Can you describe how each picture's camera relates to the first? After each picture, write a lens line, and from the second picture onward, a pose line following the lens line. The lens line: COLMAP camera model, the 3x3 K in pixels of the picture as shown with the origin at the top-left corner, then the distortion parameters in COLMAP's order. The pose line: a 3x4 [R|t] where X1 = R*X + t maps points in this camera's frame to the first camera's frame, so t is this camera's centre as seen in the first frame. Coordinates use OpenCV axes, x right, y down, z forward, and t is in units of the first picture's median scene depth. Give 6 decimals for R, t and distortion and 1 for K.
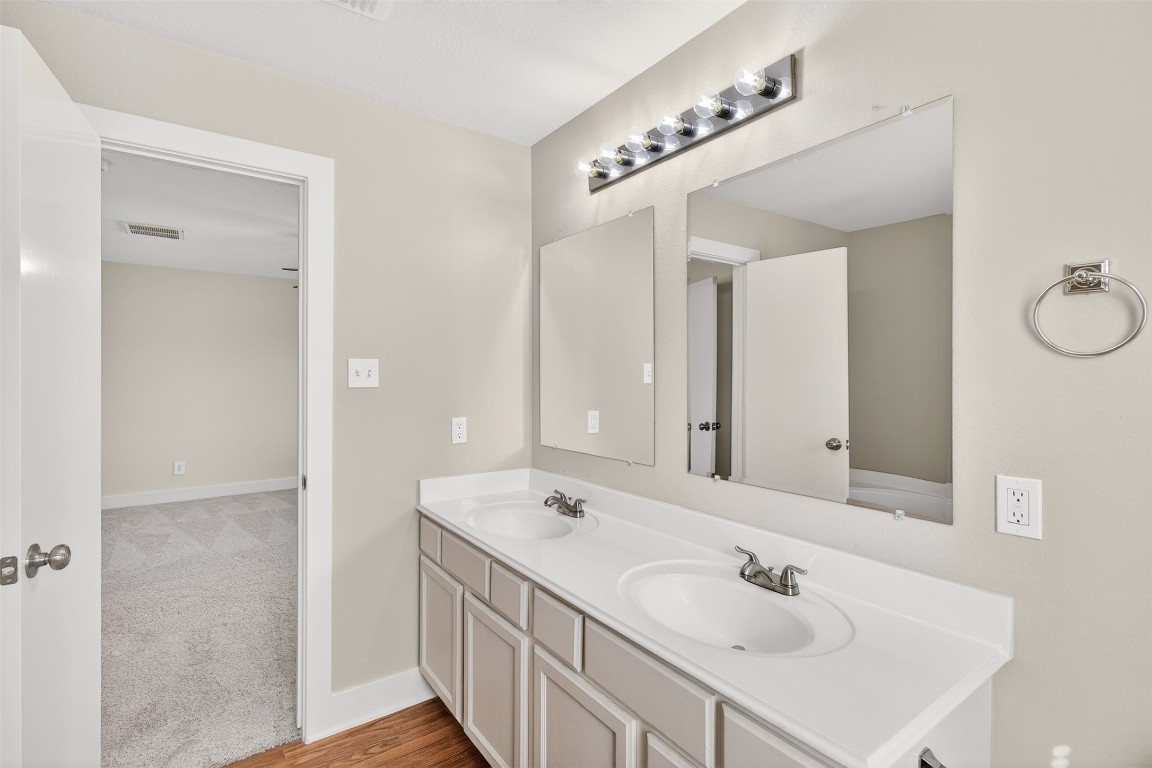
lens RADIAL K [[540.5, 0, 578.2], [0, 540.5, 373.2], [0, 0, 1]] dist [-0.002971, 0.001940]
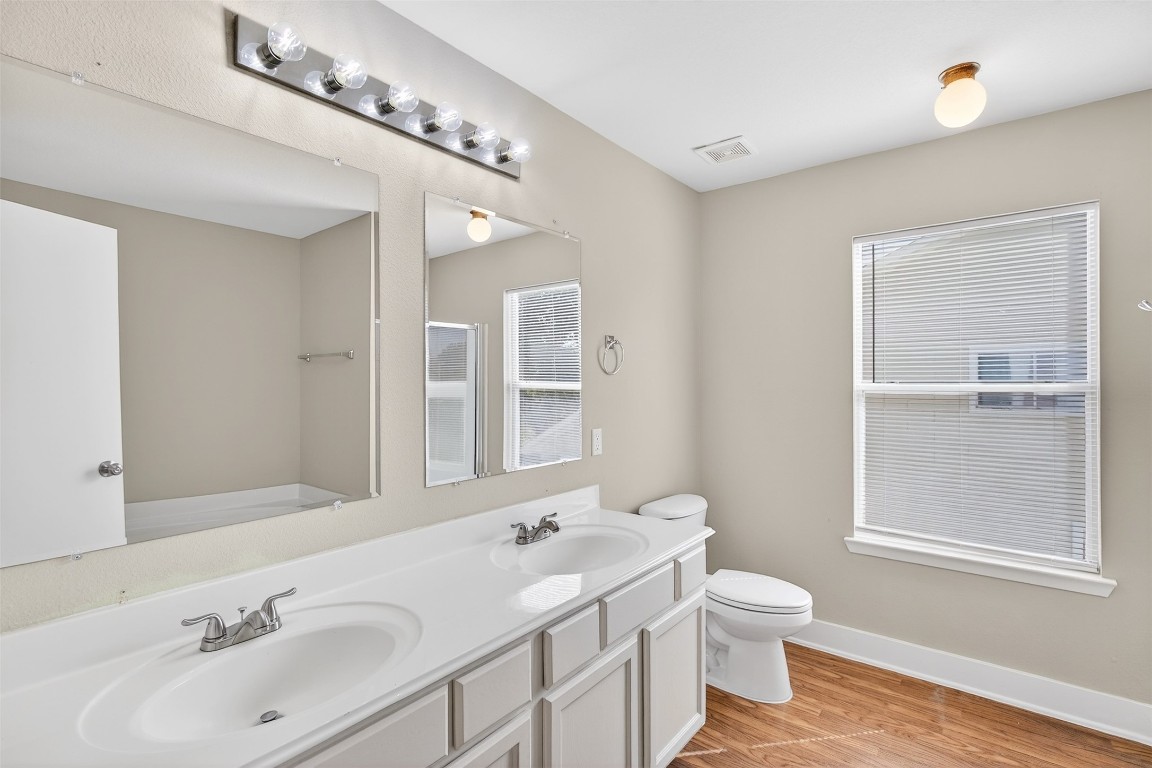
lens RADIAL K [[540.5, 0, 578.1], [0, 540.5, 389.8], [0, 0, 1]] dist [-0.002971, 0.001940]
pose [[-0.259027, -0.021555, 0.965630, -0.634131], [-0.007713, 0.999765, 0.020248, -0.007382], [-0.965839, -0.002203, -0.259132, 0.804551]]
